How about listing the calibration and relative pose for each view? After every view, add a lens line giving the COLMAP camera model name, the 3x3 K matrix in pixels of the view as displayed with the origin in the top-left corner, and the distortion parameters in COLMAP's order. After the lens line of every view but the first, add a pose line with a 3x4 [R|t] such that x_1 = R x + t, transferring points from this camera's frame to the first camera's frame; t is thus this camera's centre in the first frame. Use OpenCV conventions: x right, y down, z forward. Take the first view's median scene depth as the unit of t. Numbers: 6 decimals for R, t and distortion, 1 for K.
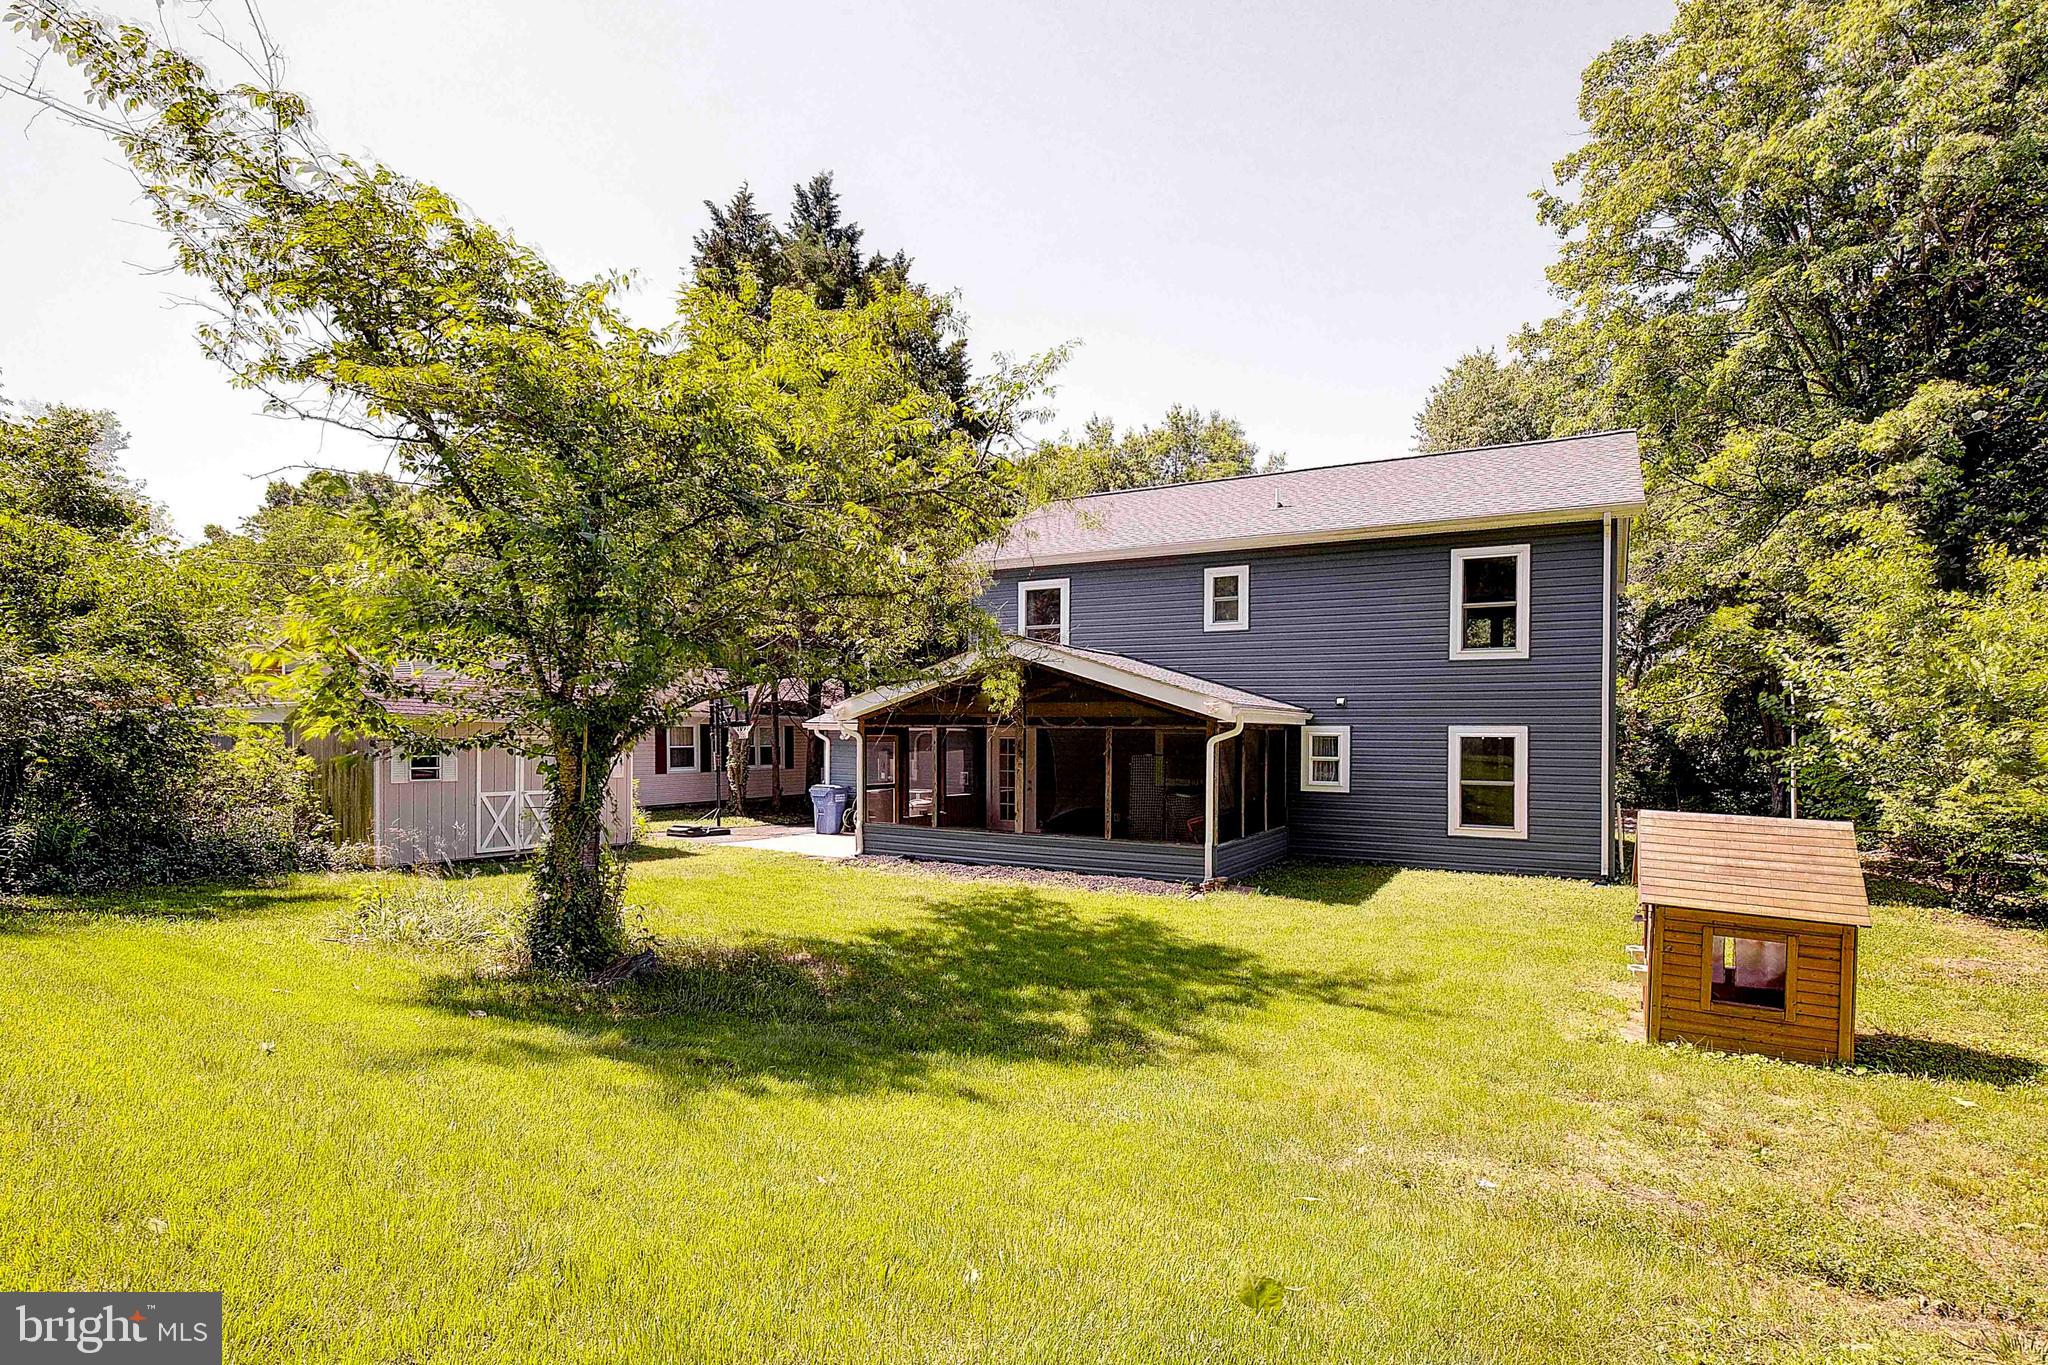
lens RADIAL K [[943.6, 0, 1028.9], [0, 943.6, 754.1], [0, 0, 1]] dist [0.025099, -0.025650]
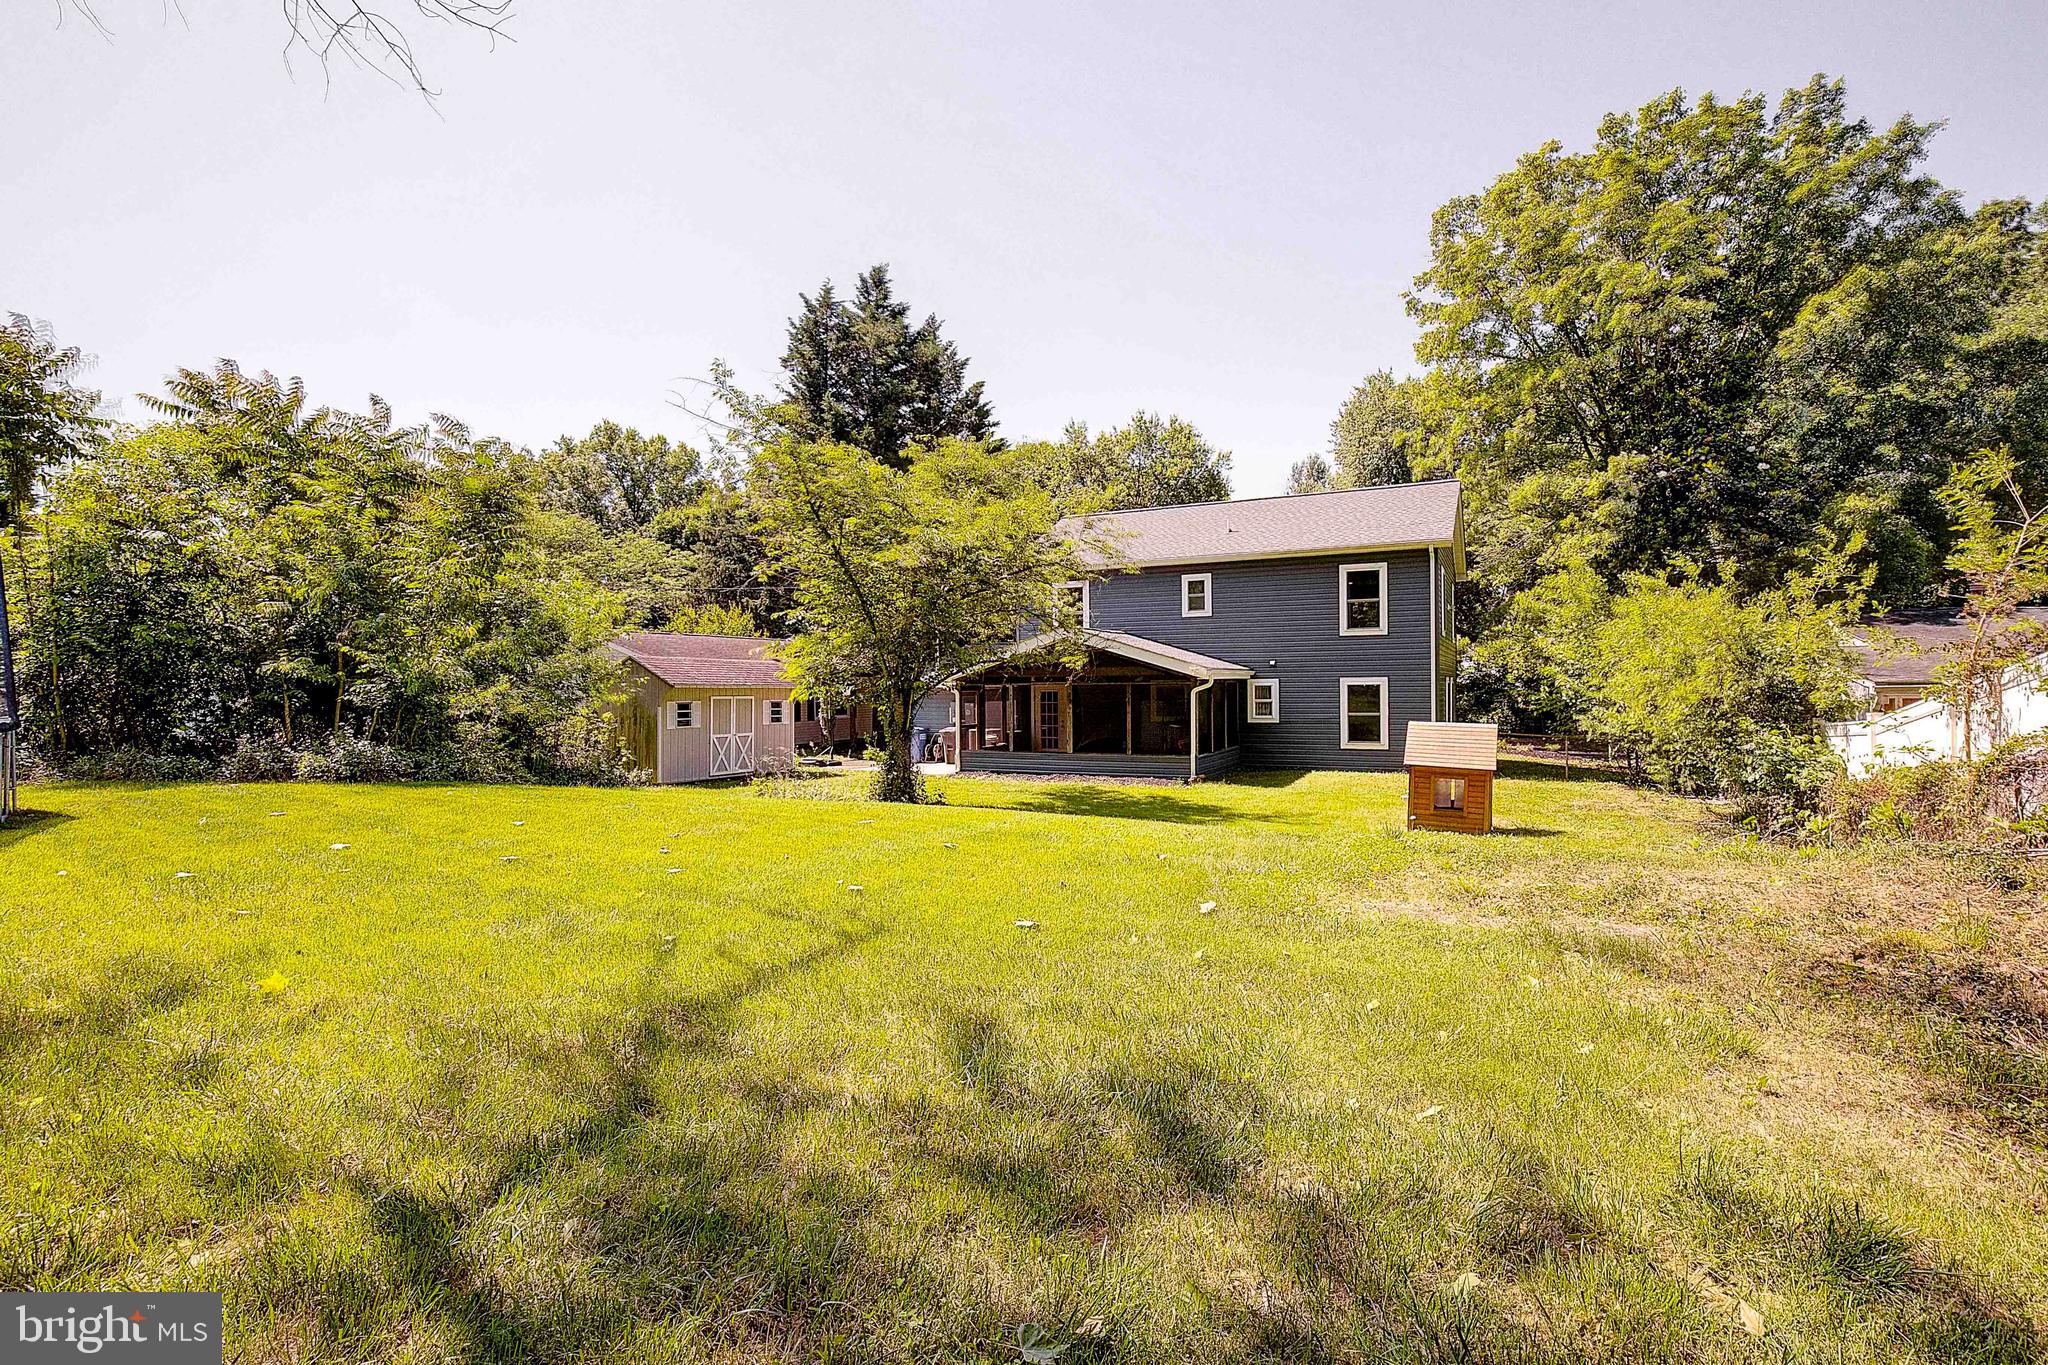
lens RADIAL K [[934.9, 0, 1039.3], [0, 934.9, 720.8], [0, 0, 1]] dist [-0.022211, -0.008202]
pose [[0.997793, -0.021841, 0.062699, -0.141061], [0.020775, 0.999629, 0.017602, 0.002909], [-0.063060, -0.016261, 0.997877, -0.476554]]
